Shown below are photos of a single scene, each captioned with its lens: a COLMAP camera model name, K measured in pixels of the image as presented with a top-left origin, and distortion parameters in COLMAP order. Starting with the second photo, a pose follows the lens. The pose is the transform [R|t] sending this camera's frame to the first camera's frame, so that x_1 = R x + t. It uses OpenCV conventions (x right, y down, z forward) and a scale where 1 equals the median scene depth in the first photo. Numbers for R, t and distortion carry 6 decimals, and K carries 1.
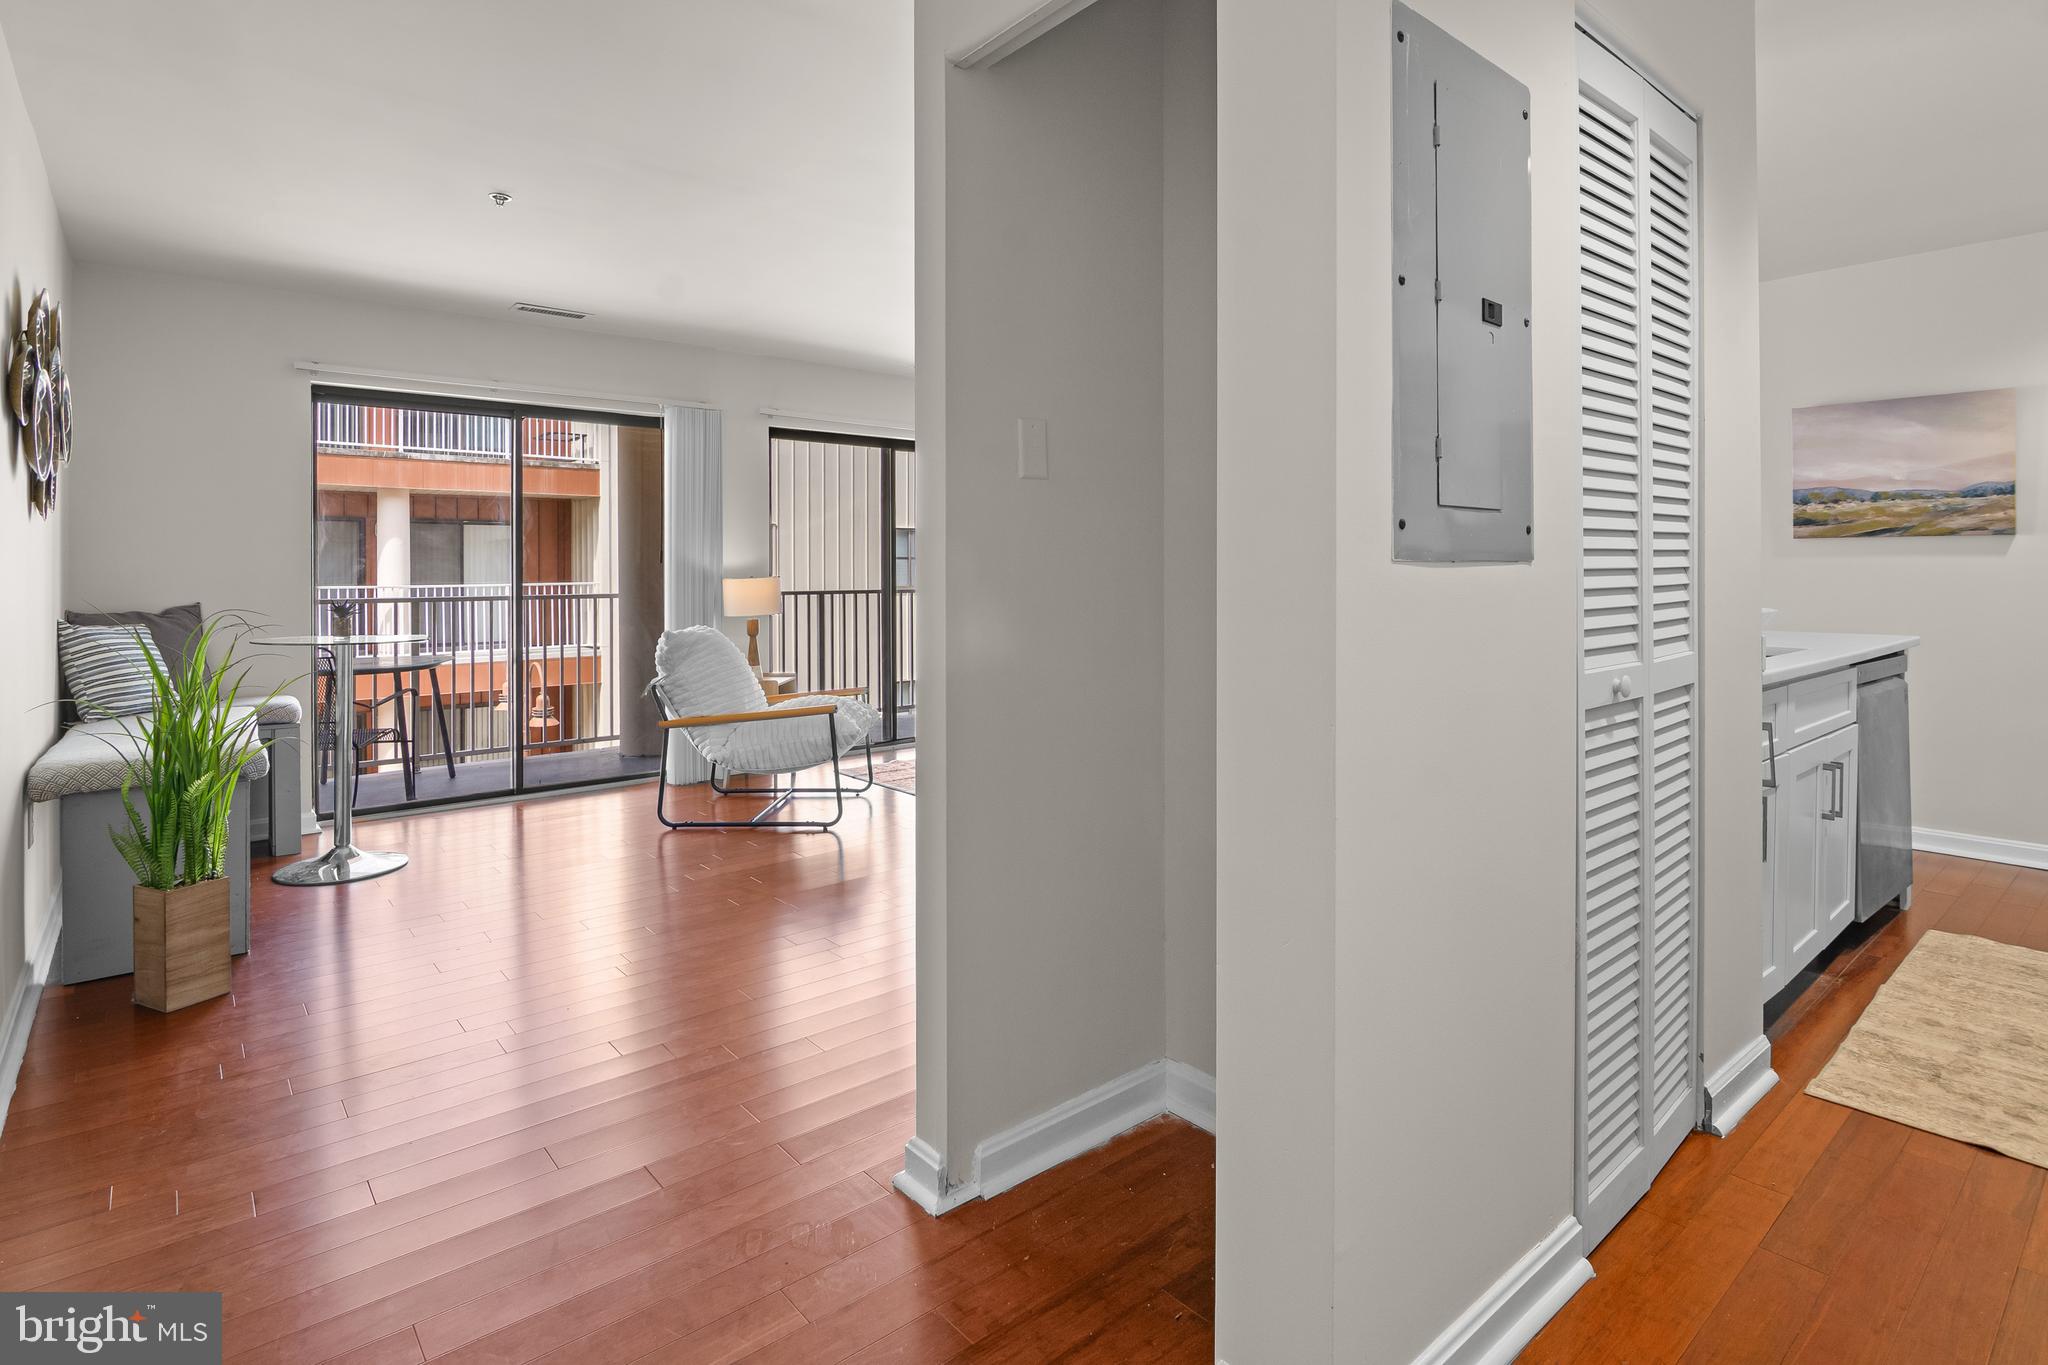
lens RADIAL K [[1026.0, 0, 1027.2], [0, 1026.0, 579.0], [0, 0, 1]] dist [-0.002592, -0.007100]
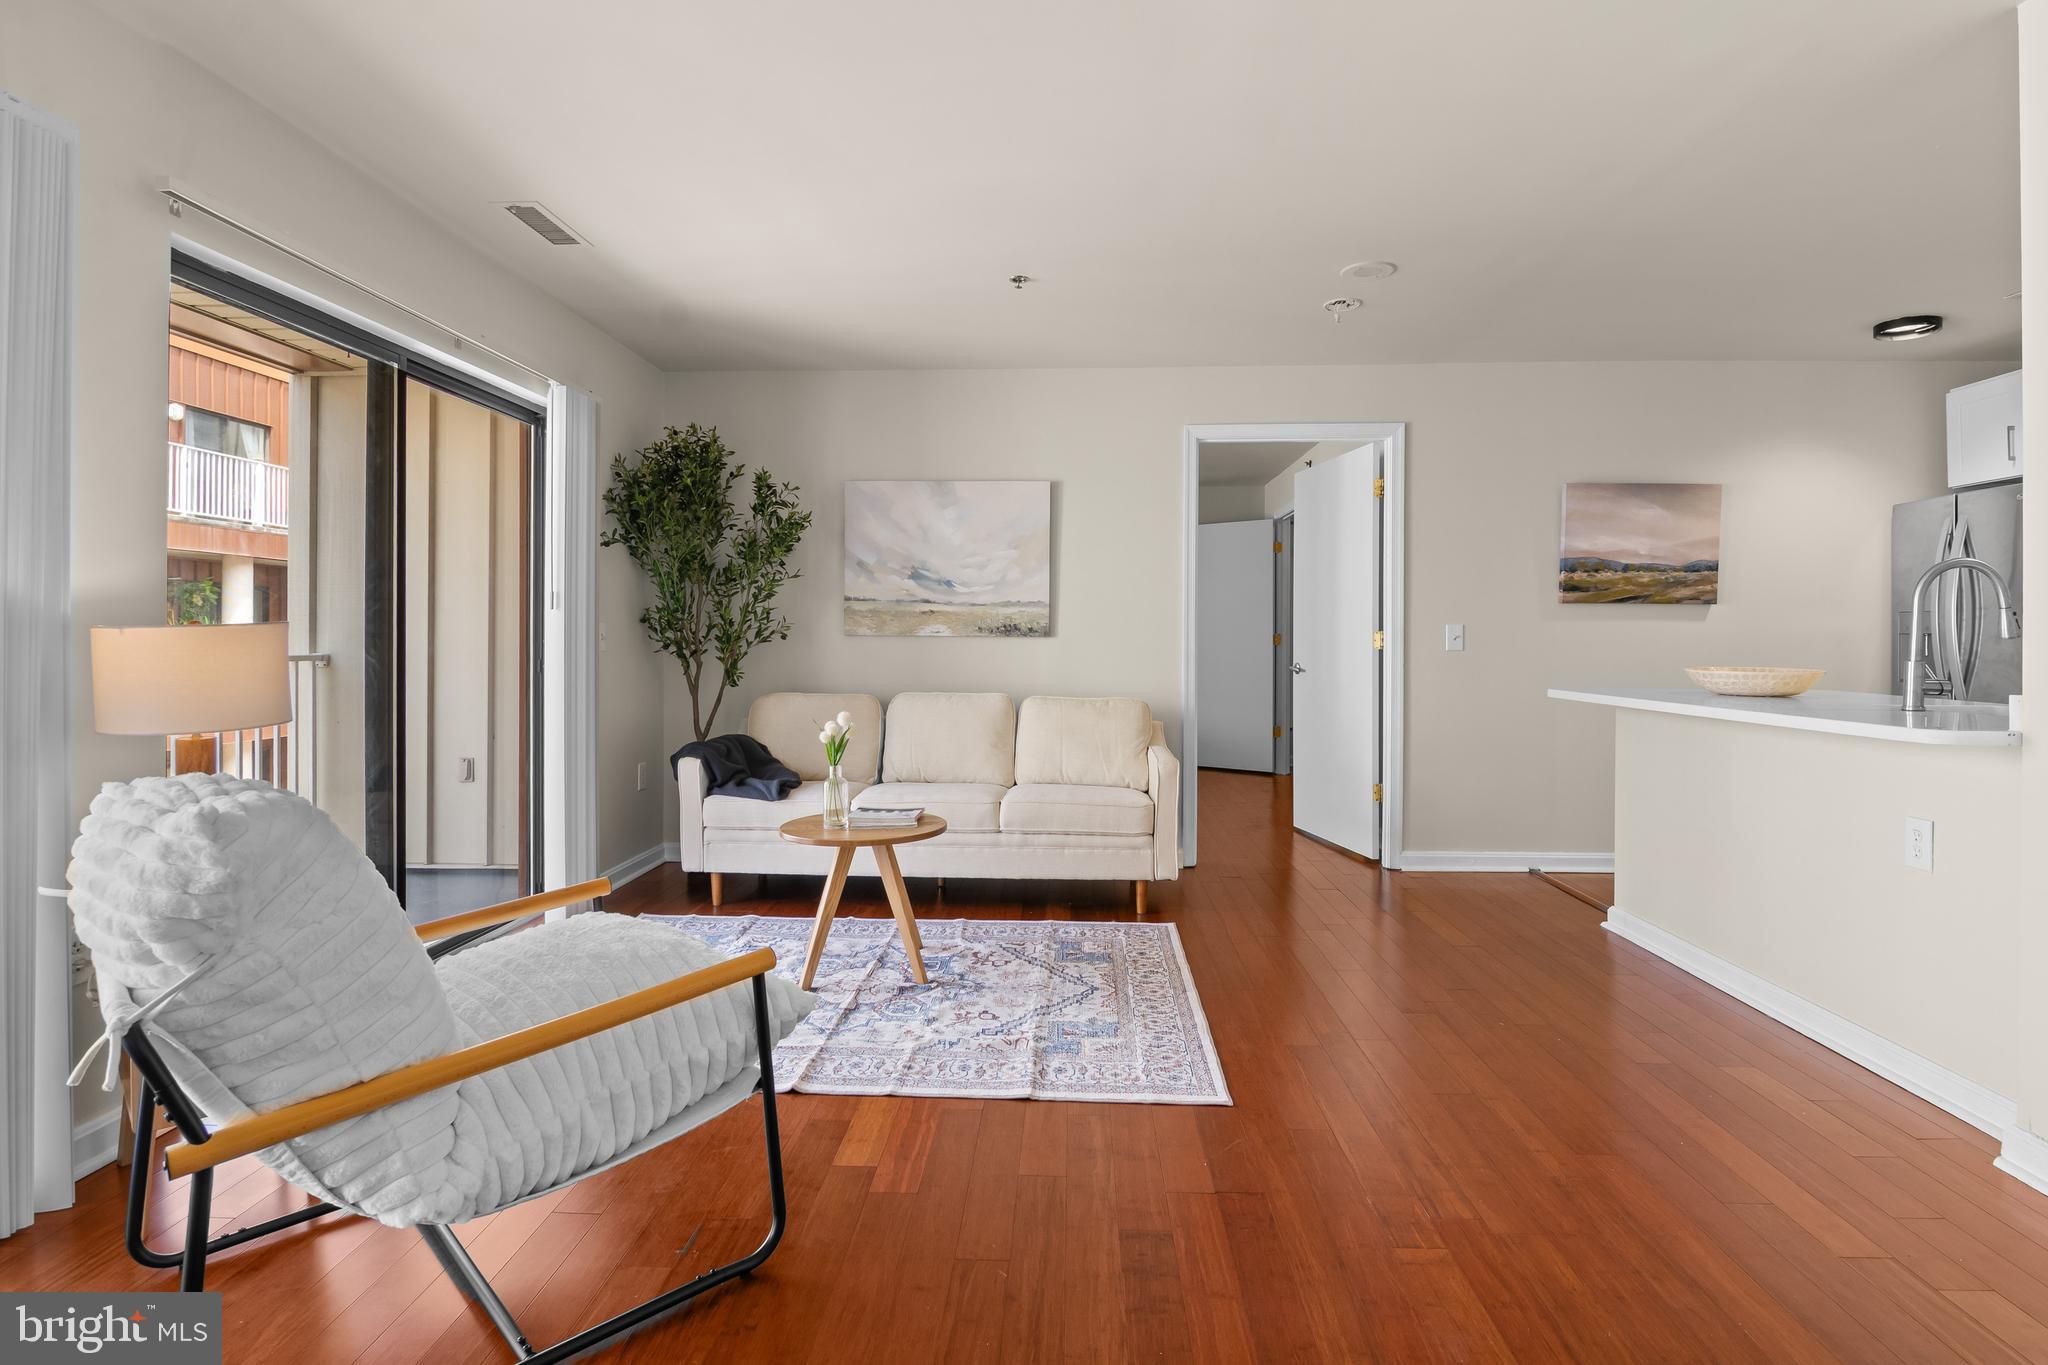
lens RADIAL K [[1001.5, 0, 1024.8], [0, 1001.5, 642.9], [0, 0, 1]] dist [-0.007651, -0.000734]
pose [[0.683940, 0.003606, 0.729530, -0.441820], [-0.001278, 0.999992, -0.003744, 0.007811], [-0.729538, 0.001628, 0.683939, 0.738835]]
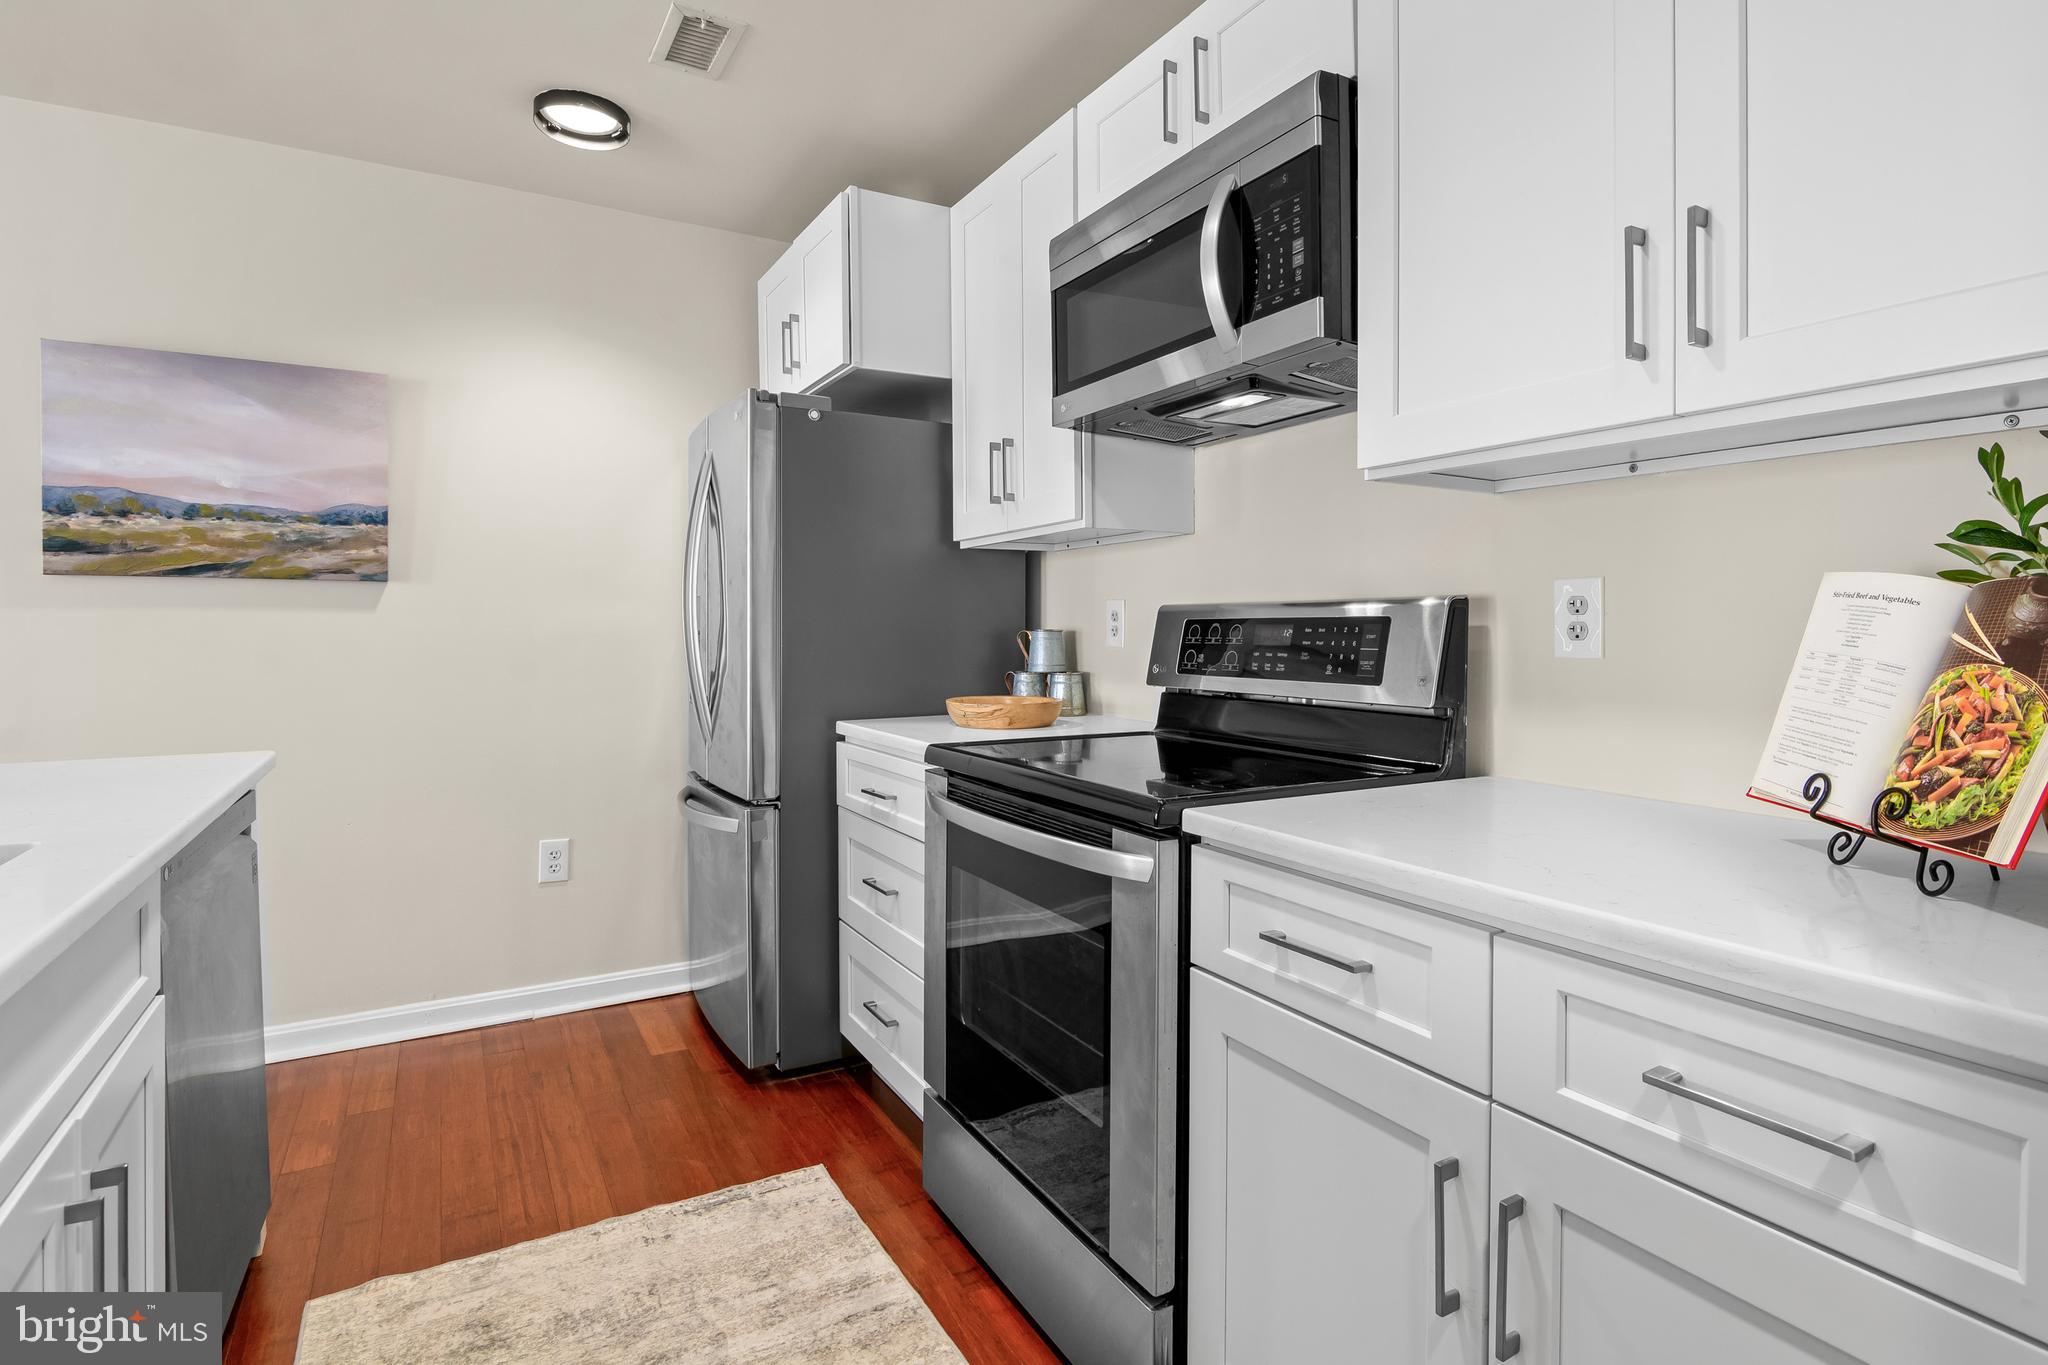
lens RADIAL K [[1010.1, 0, 1021.5], [0, 1010.1, 633.5], [0, 0, 1]] dist [-0.001501, -0.007899]
pose [[0.177810, -0.003490, 0.984059, 0.331309], [0.006181, 0.999978, 0.002429, -0.005870], [-0.984045, 0.005650, 0.177828, 0.409181]]
